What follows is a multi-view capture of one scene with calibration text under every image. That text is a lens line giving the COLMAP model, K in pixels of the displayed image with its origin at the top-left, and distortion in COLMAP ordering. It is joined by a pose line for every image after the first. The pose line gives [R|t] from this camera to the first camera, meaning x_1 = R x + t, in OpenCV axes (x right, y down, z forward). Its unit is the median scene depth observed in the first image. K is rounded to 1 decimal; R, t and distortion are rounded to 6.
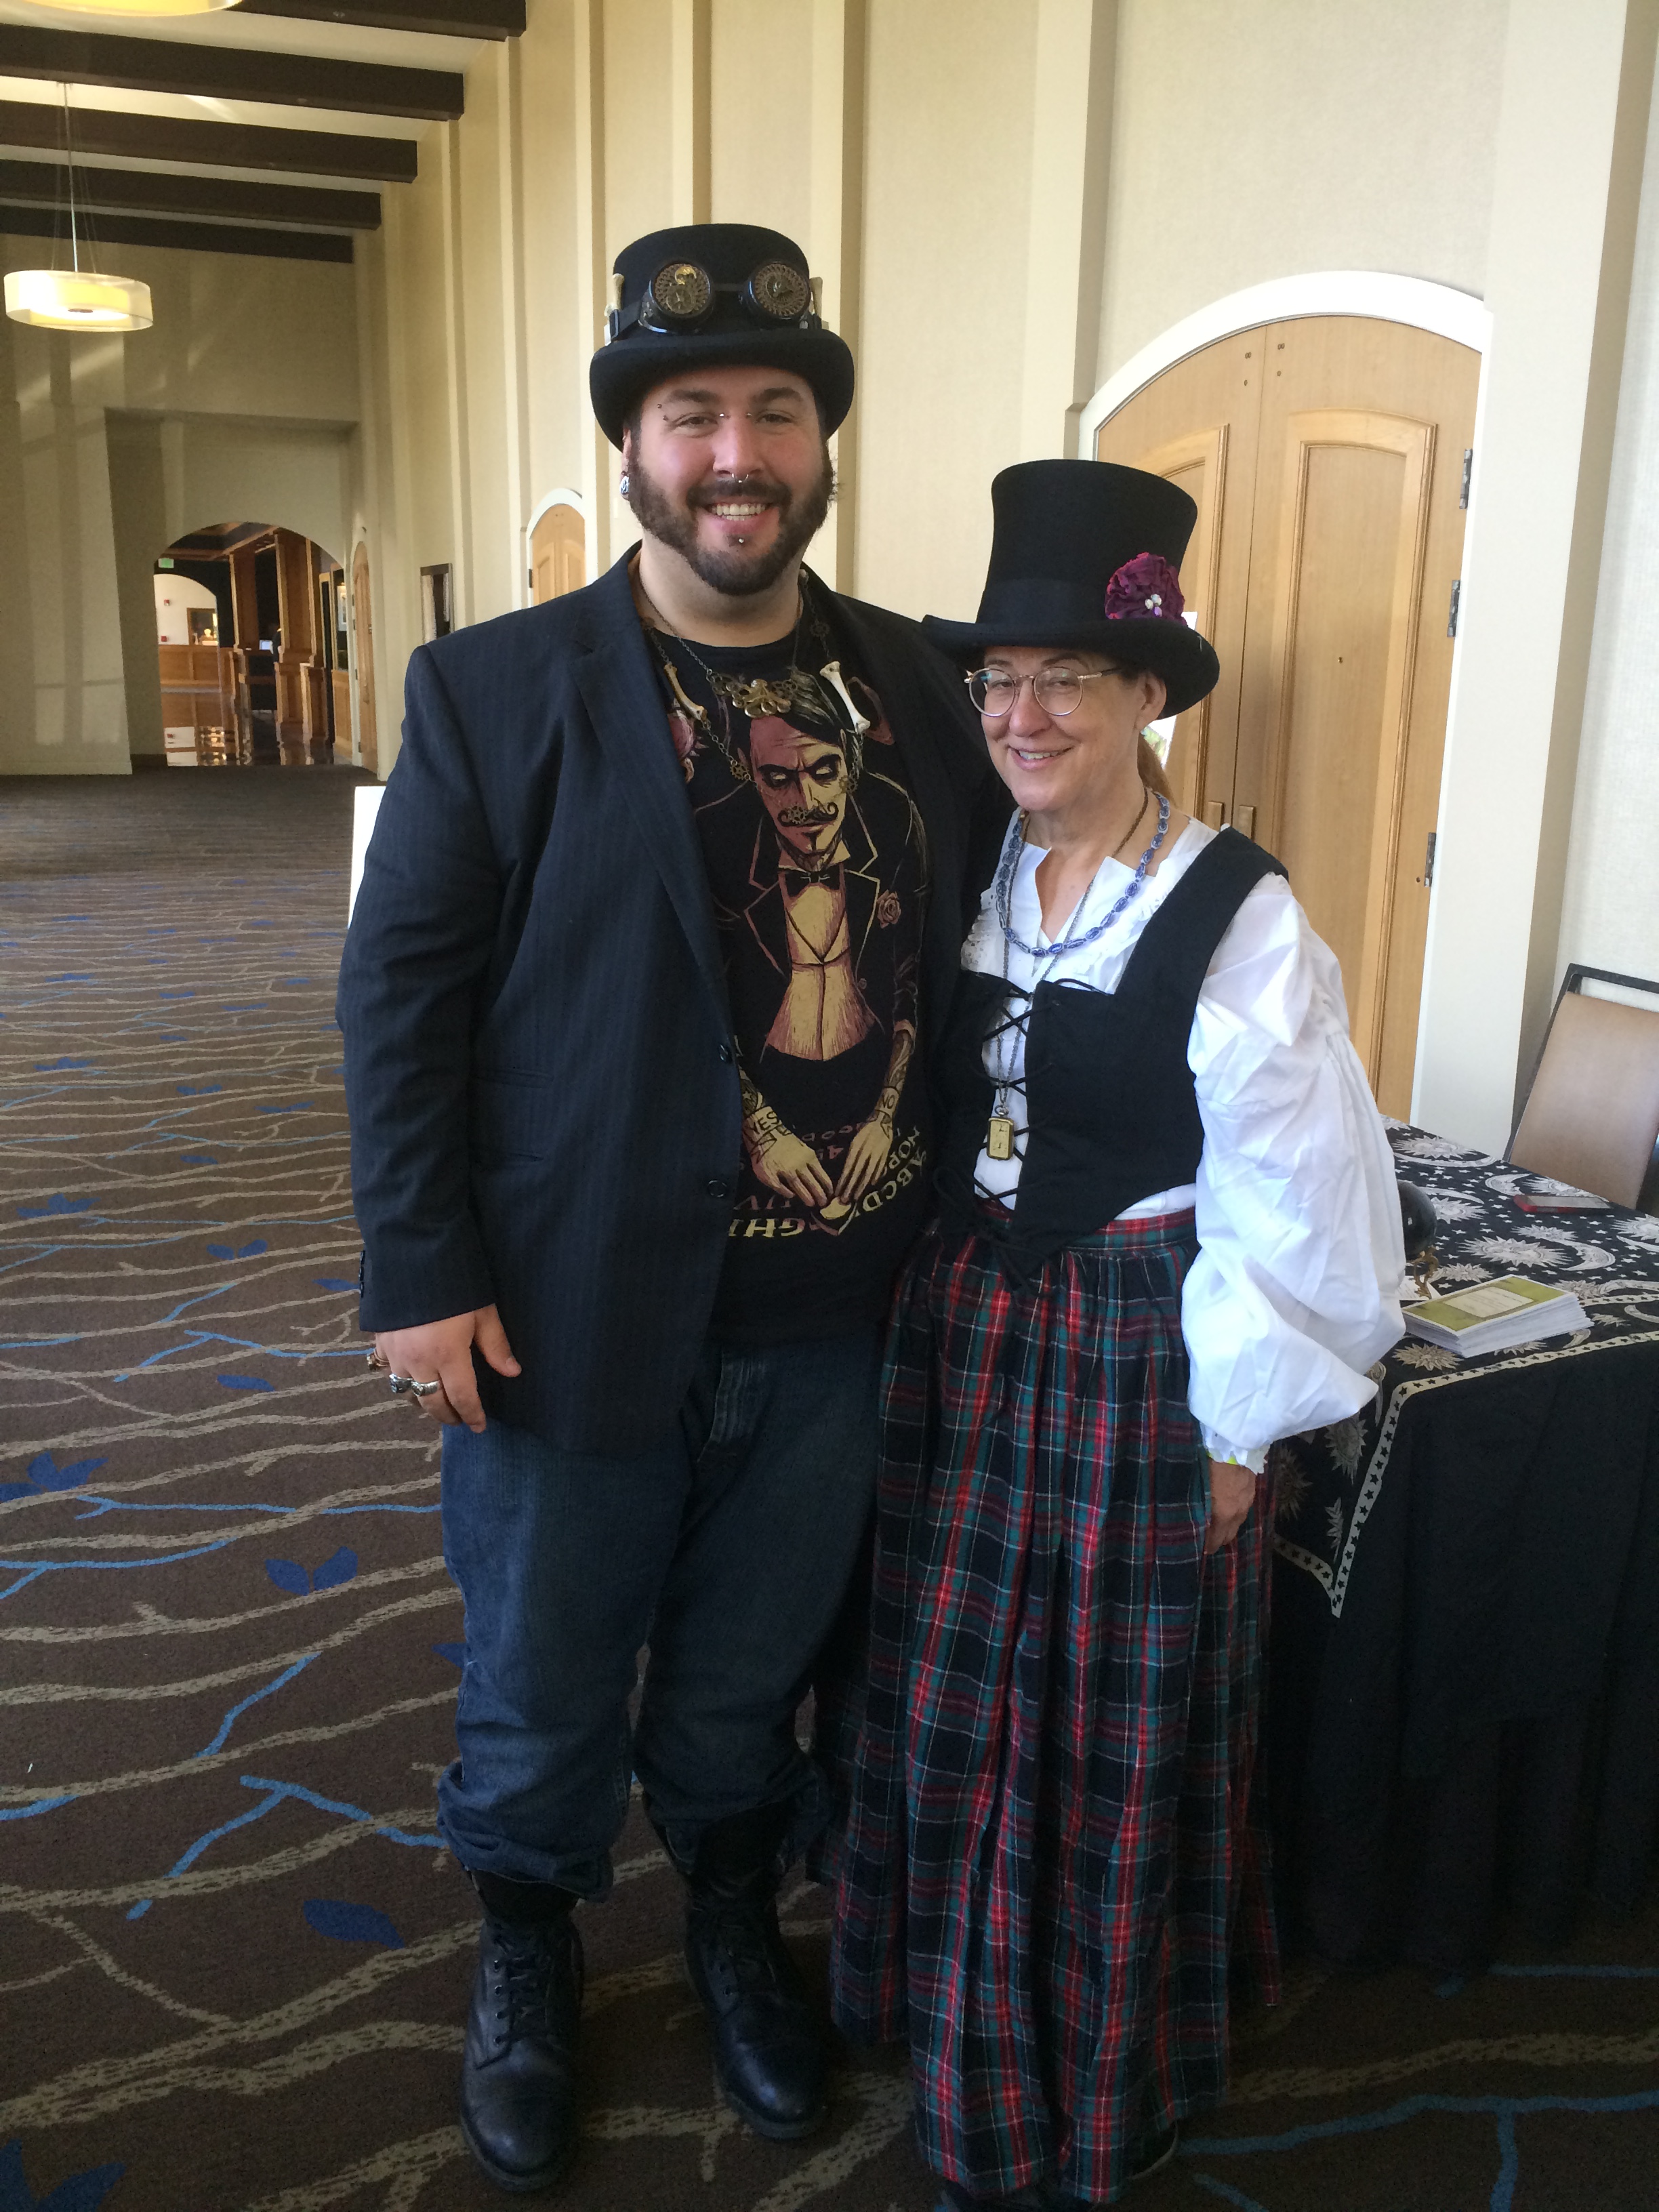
lens RADIAL K [[1941.8, 0, 829.5], [0, 1941.8, 1106.0], [0, 0, 1]] dist [0.084339, -0.133604]
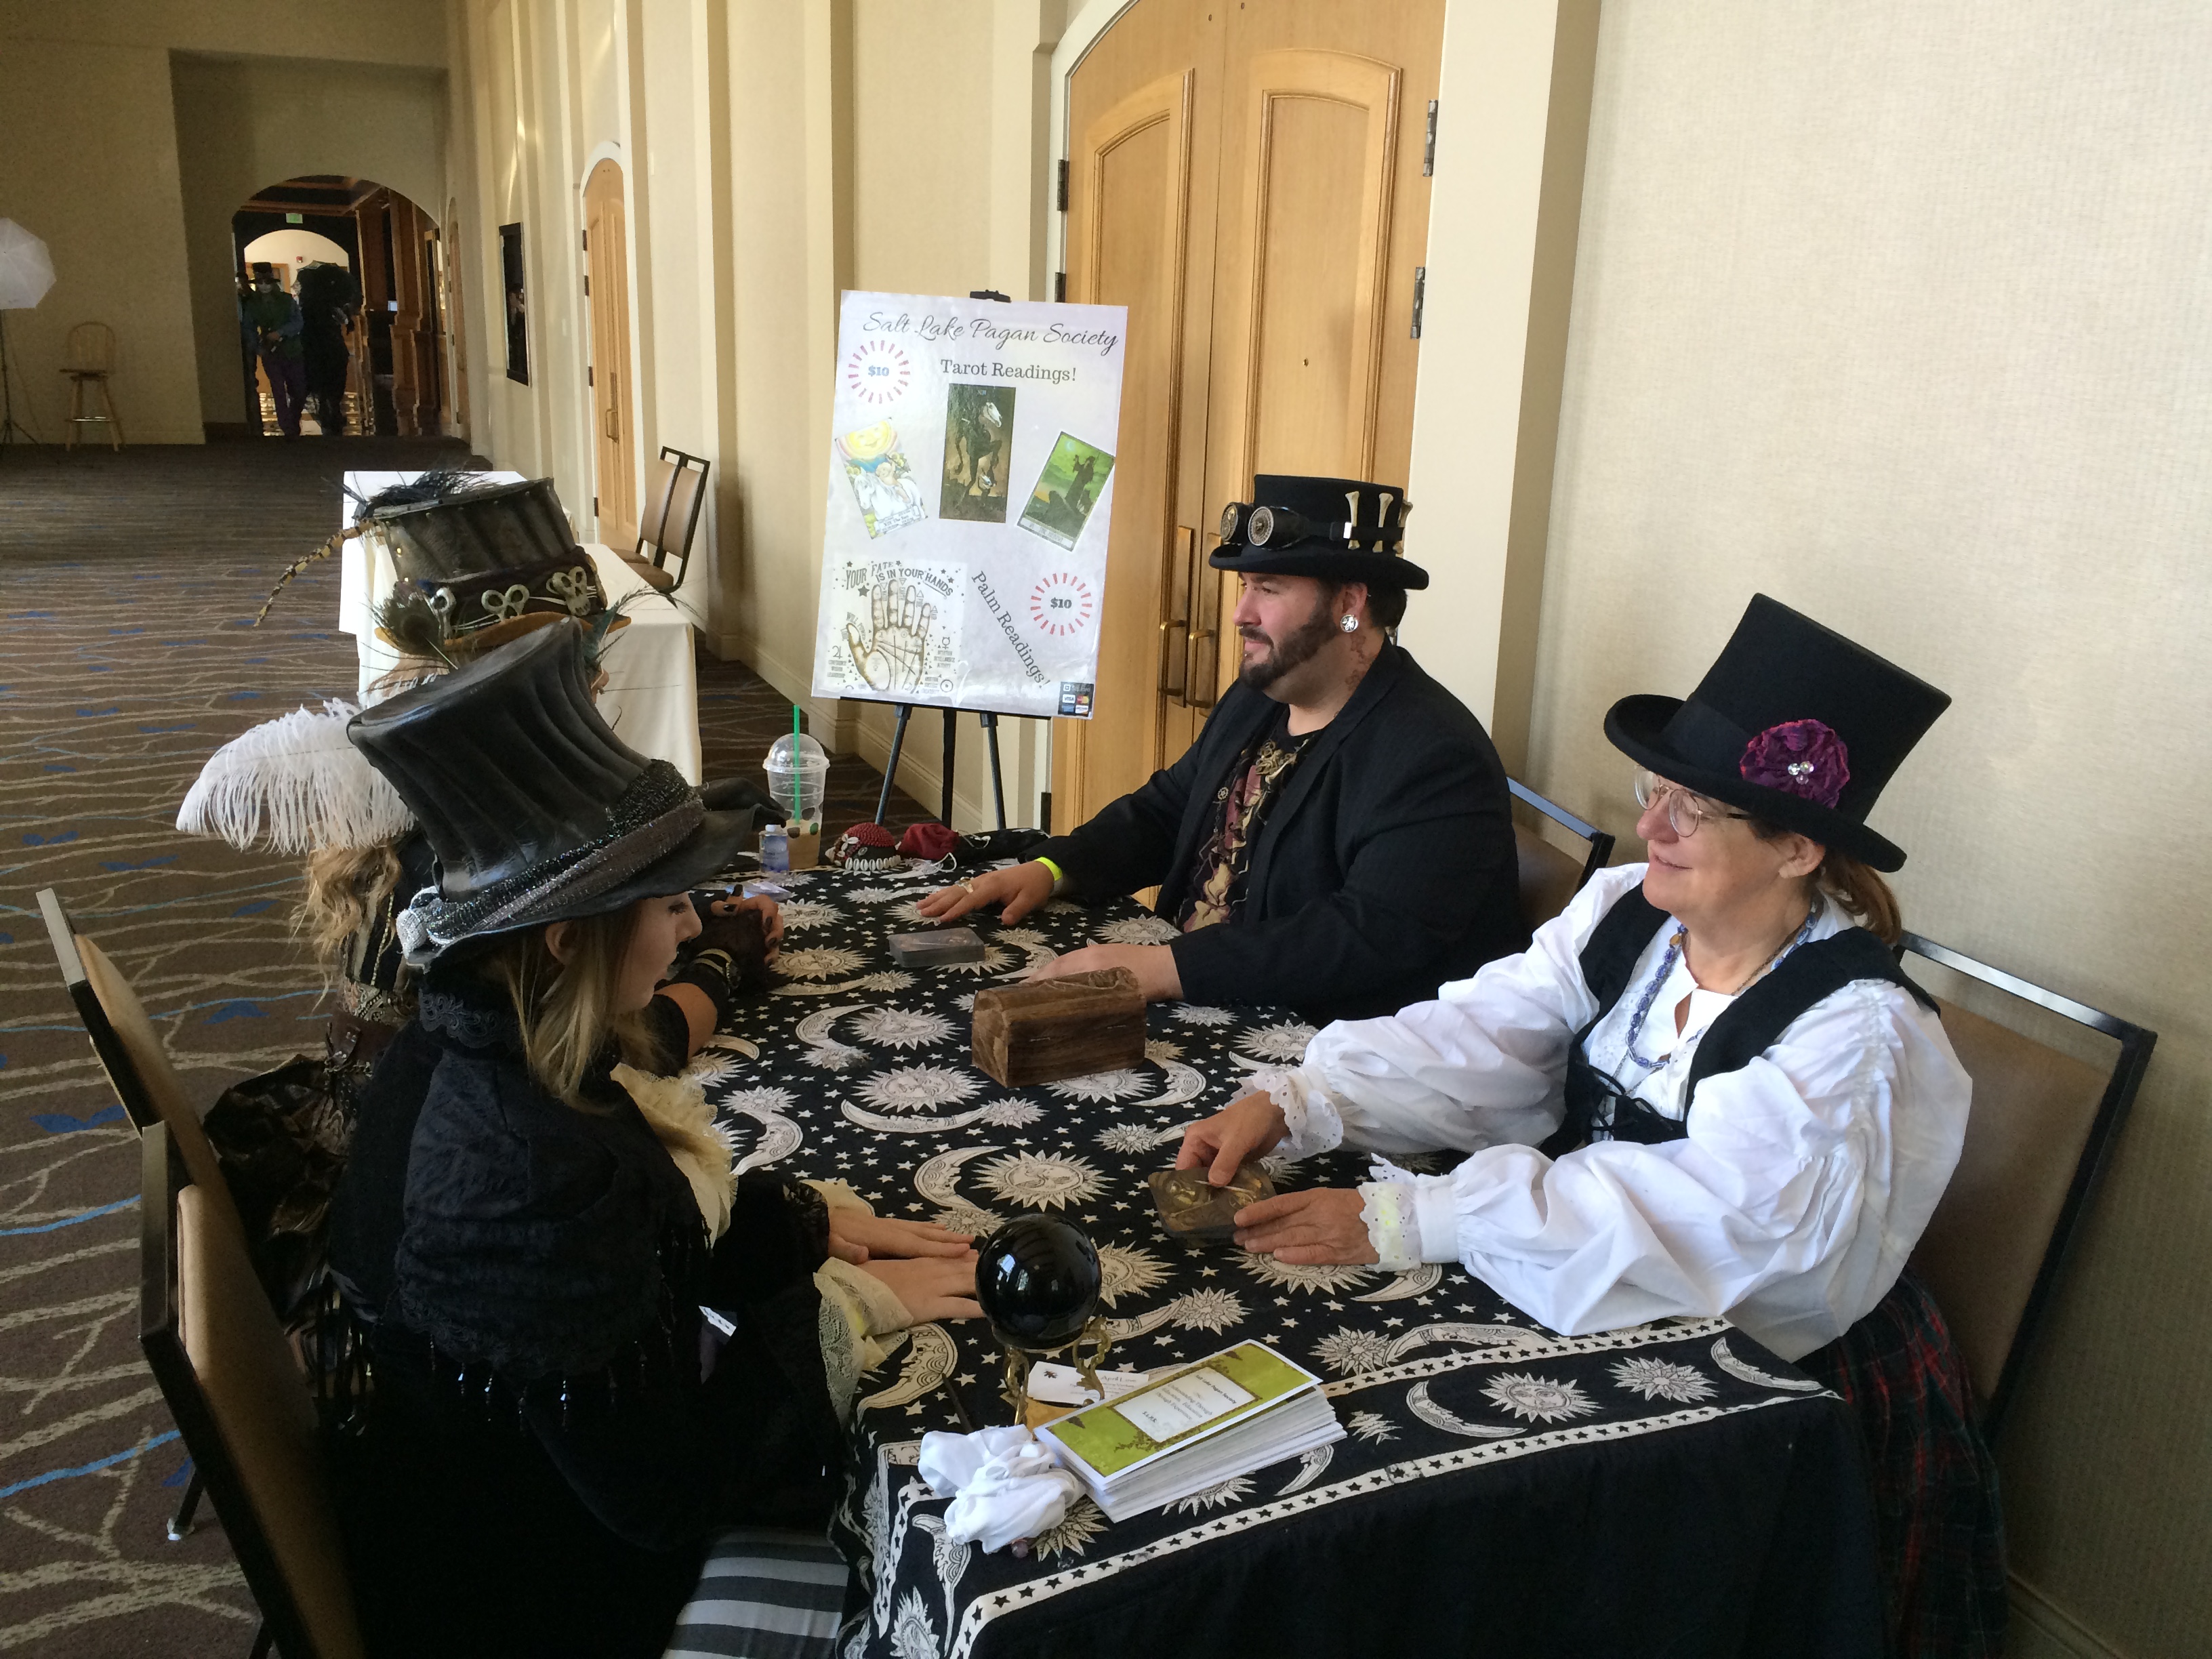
lens RADIAL K [[1941.8, 0, 1106.0], [0, 1941.8, 829.5], [0, 0, 1]] dist [0.084339, -0.133604]
pose [[0.999079, 0.006160, 0.042457, 0.130804], [-0.007219, 0.999666, 0.024827, -0.048121], [-0.042290, -0.025110, 0.998790, 0.169225]]
